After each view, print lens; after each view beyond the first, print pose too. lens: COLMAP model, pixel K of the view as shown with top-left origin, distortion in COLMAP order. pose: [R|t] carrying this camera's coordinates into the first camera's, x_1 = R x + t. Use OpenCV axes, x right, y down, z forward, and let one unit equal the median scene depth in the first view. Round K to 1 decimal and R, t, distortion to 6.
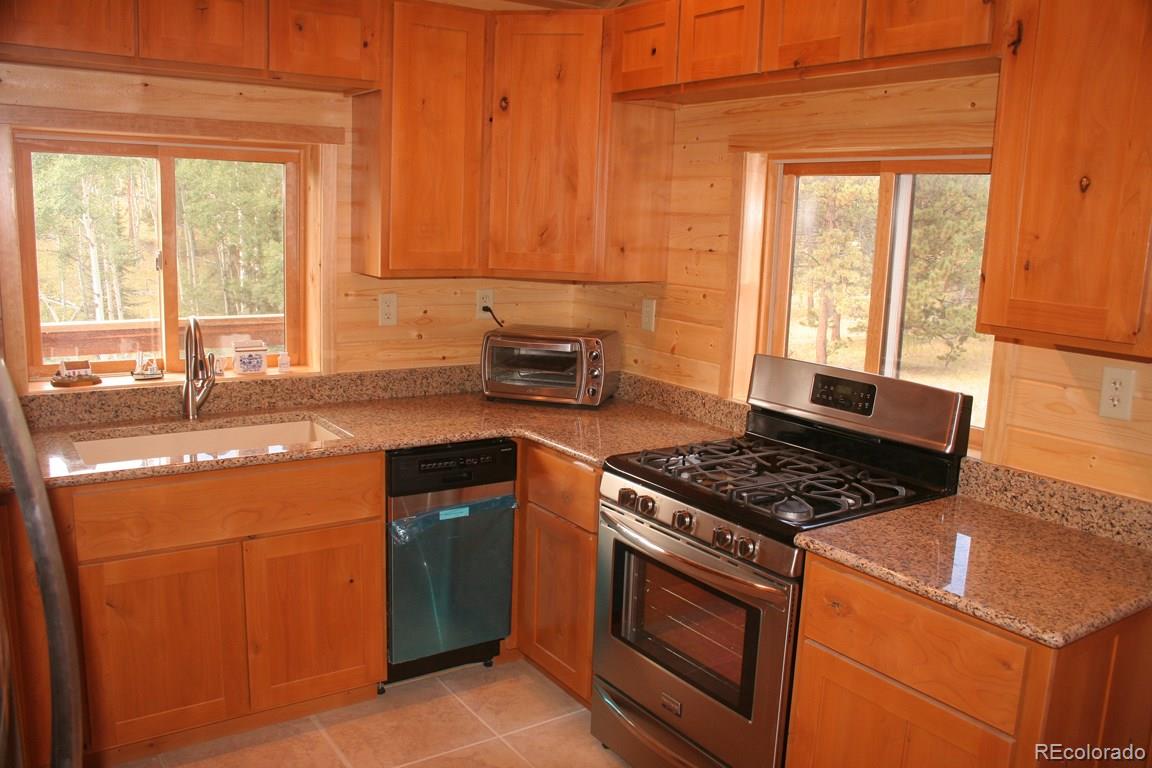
lens RADIAL K [[948.3, 0, 577.9], [0, 948.3, 386.0], [0, 0, 1]] dist [-0.146001, 0.115071]
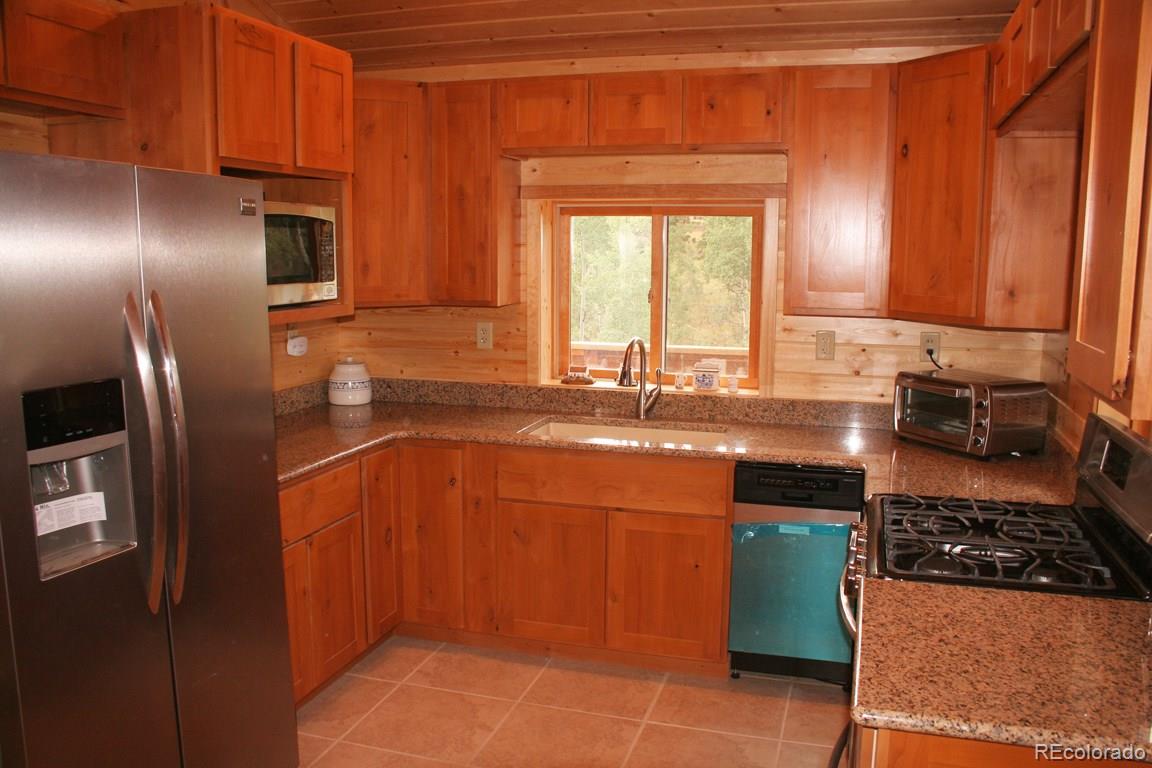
lens RADIAL K [[948.3, 0, 580.9], [0, 948.3, 389.0], [0, 0, 1]] dist [-0.146001, 0.115071]
pose [[0.627771, 0.083049, -0.773955, 0.535521], [-0.122744, 0.992414, 0.006930, -0.003832], [0.768659, 0.090648, 0.633203, 0.106296]]
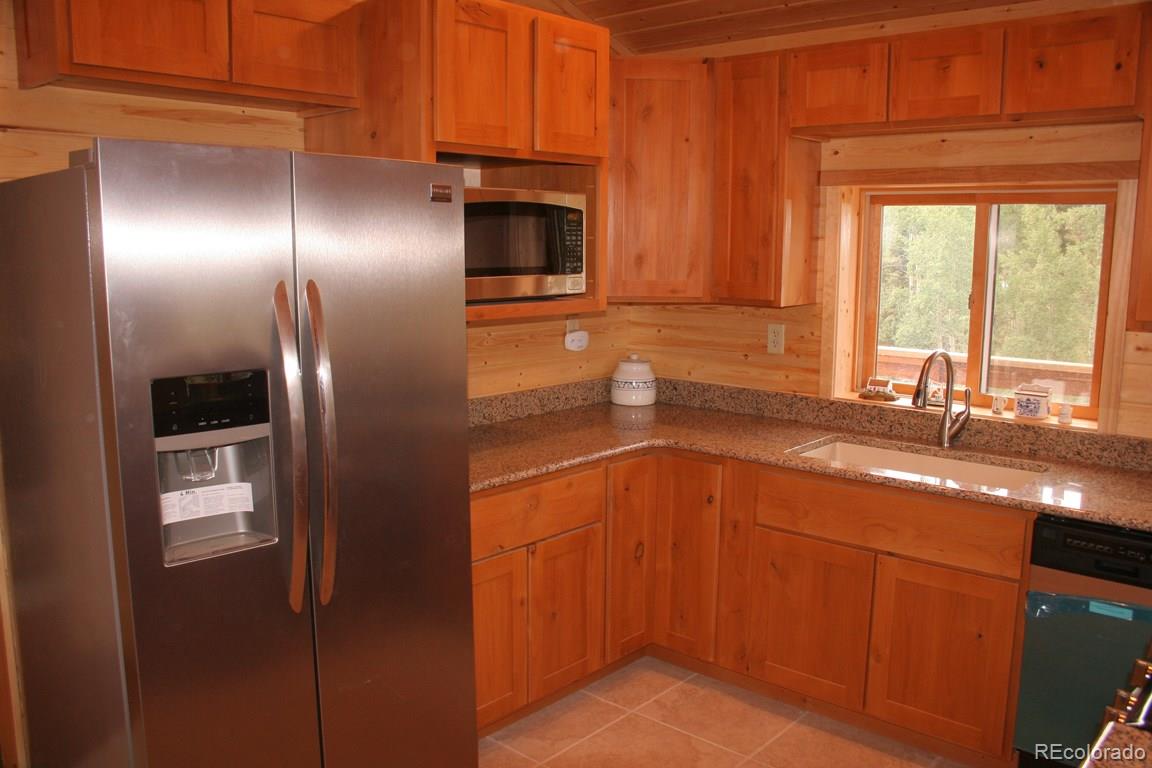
lens RADIAL K [[948.3, 0, 580.0], [0, 948.3, 386.8], [0, 0, 1]] dist [-0.146001, 0.115071]
pose [[0.247256, 0.113909, -0.962231, 0.502142], [-0.169486, 0.982840, 0.072797, -0.038741], [0.954012, 0.145085, 0.262319, 0.306896]]
